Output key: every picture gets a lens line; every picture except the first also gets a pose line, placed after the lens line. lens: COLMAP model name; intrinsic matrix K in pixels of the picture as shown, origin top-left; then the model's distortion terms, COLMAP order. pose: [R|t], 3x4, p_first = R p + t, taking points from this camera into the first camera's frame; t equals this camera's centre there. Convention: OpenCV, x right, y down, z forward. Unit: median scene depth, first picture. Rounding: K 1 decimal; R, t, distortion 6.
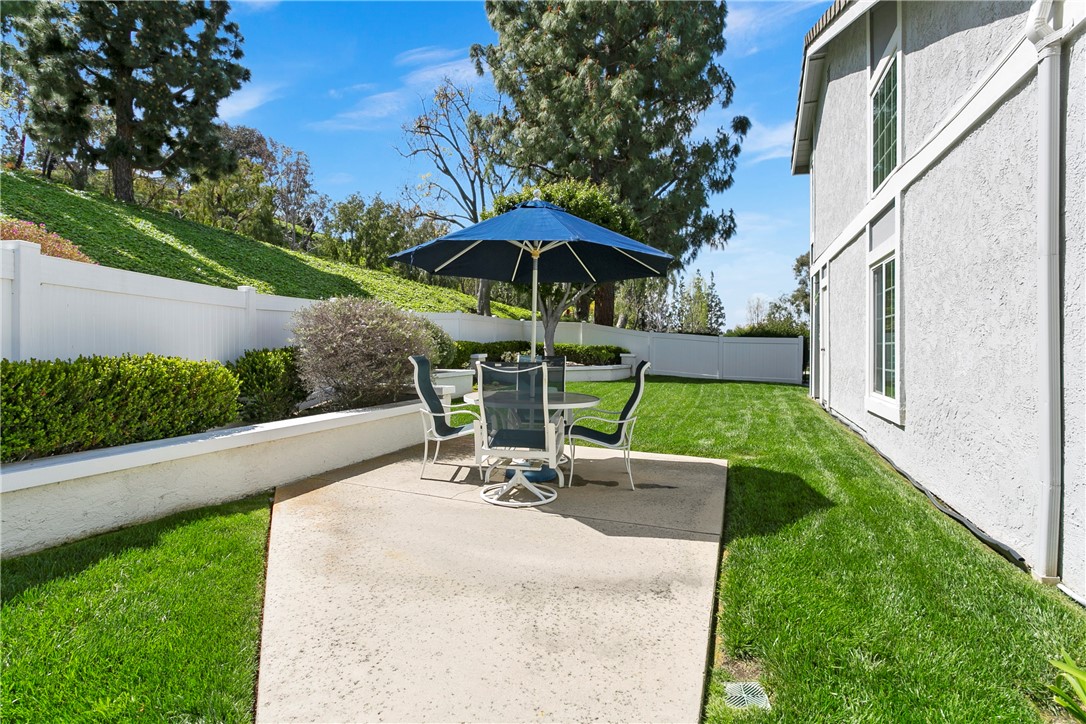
lens RADIAL K [[509.3, 0, 551.9], [0, 509.3, 352.4], [0, 0, 1]] dist [-0.008528, 0.001288]
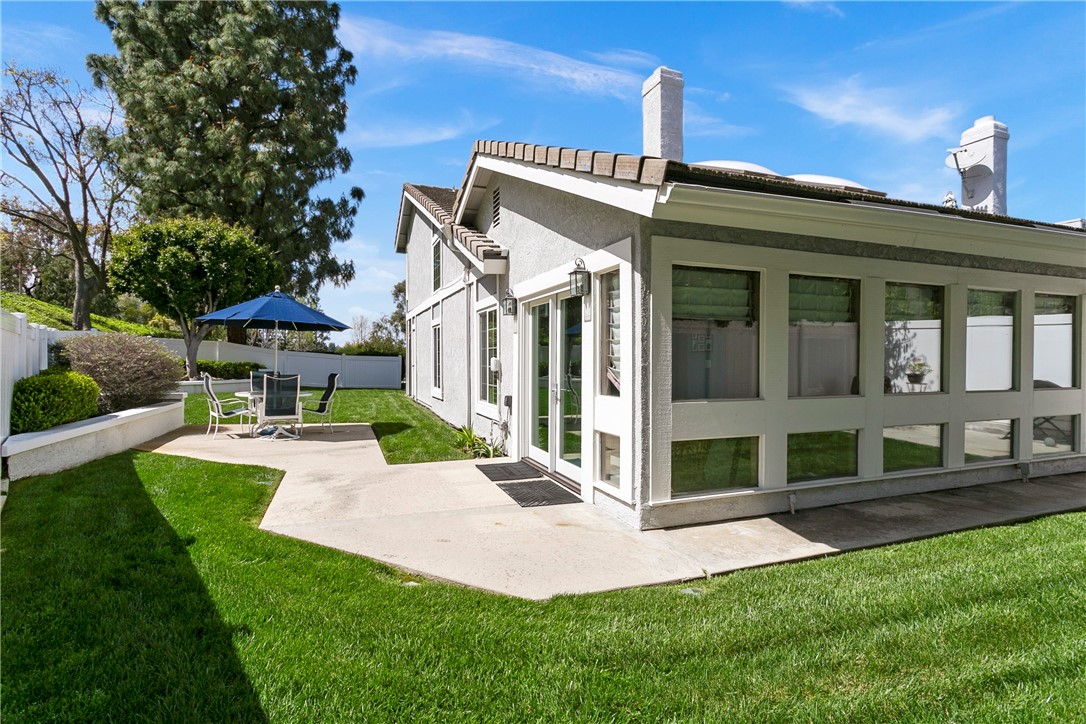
lens RADIAL K [[509.3, 0, 519.1], [0, 509.3, 363.2], [0, 0, 1]] dist [-0.008528, 0.001288]
pose [[0.771701, -0.001561, 0.635983, -0.208024], [0.004826, 0.999983, -0.003401, -0.005526], [-0.635967, 0.005694, 0.771696, -0.407140]]
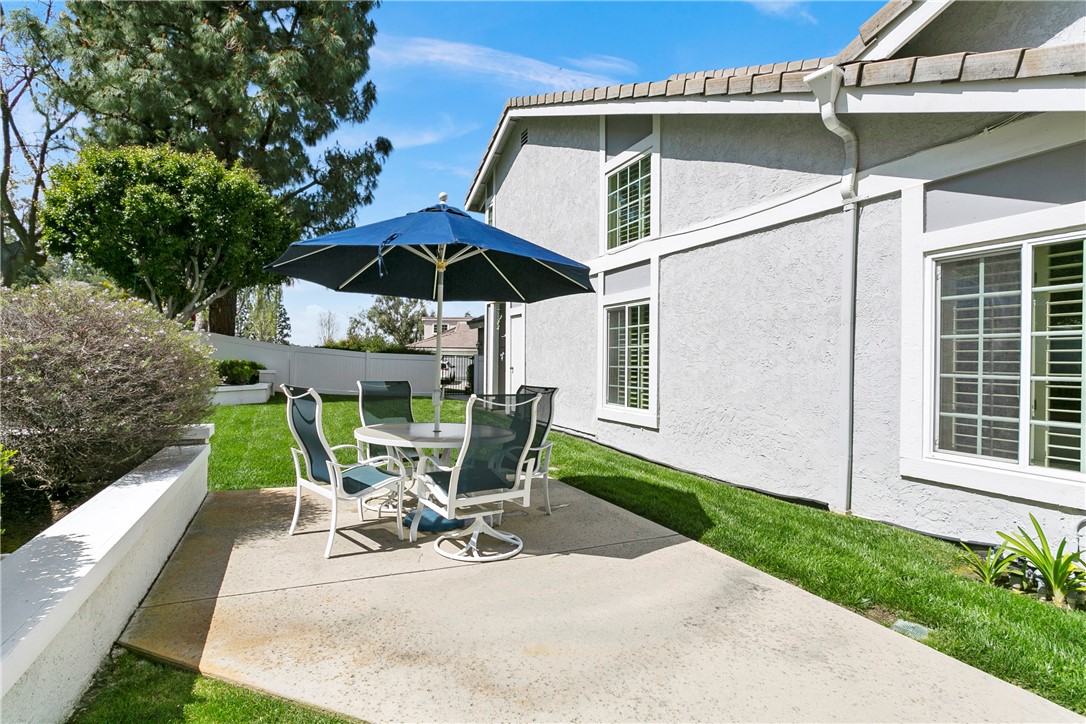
lens RADIAL K [[509.3, 0, 518.1], [0, 509.3, 360.1], [0, 0, 1]] dist [-0.008528, 0.001288]
pose [[0.719371, 0.009929, 0.694555, -0.204664], [-0.003562, 0.999937, -0.010606, -0.008974], [-0.694617, 0.005156, 0.719361, 0.107637]]
